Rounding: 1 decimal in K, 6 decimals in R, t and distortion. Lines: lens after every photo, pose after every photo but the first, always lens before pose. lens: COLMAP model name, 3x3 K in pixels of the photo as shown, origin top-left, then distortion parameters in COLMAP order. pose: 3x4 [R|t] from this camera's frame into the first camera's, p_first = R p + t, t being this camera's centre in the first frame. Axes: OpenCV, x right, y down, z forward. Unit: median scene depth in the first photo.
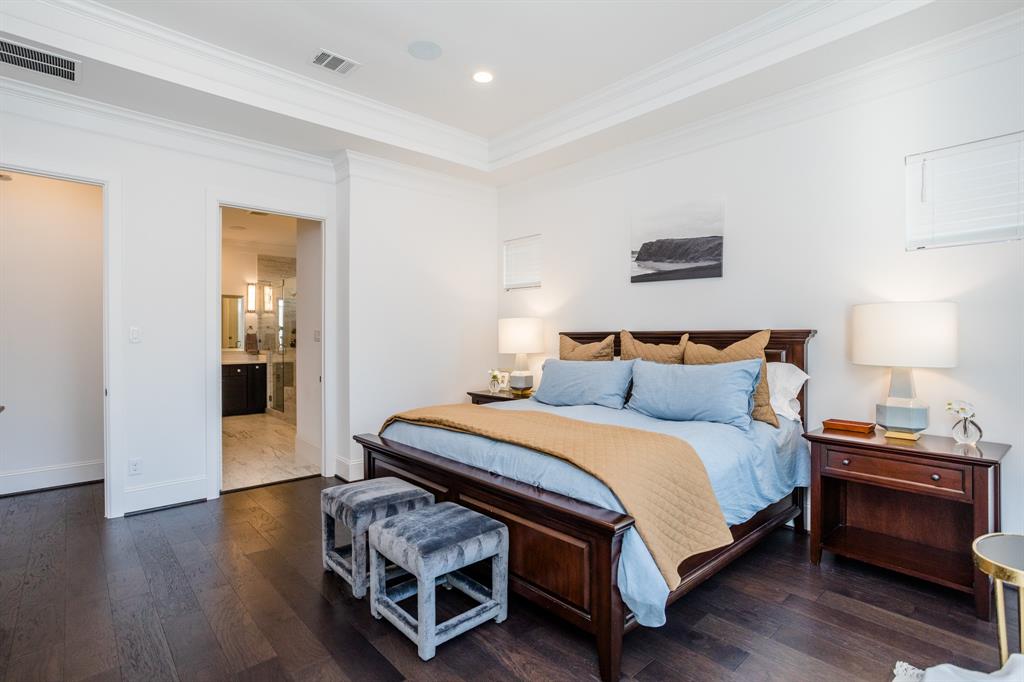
lens RADIAL K [[493.4, 0, 507.2], [0, 493.4, 342.6], [0, 0, 1]] dist [-0.028094, 0.013297]
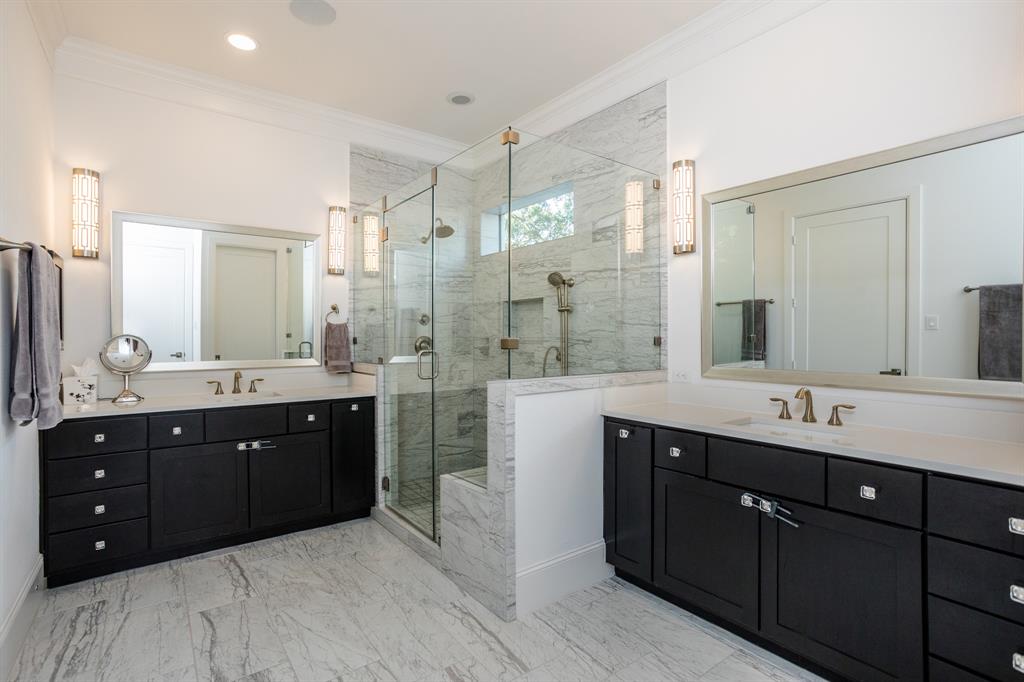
lens RADIAL K [[493.4, 0, 512.6], [0, 493.4, 338.1], [0, 0, 1]] dist [-0.028094, 0.013297]
pose [[0.996768, -0.003392, -0.080264, -0.336561], [0.002543, 0.999940, -0.010680, -0.001208], [0.080295, 0.010442, 0.996716, 0.588338]]
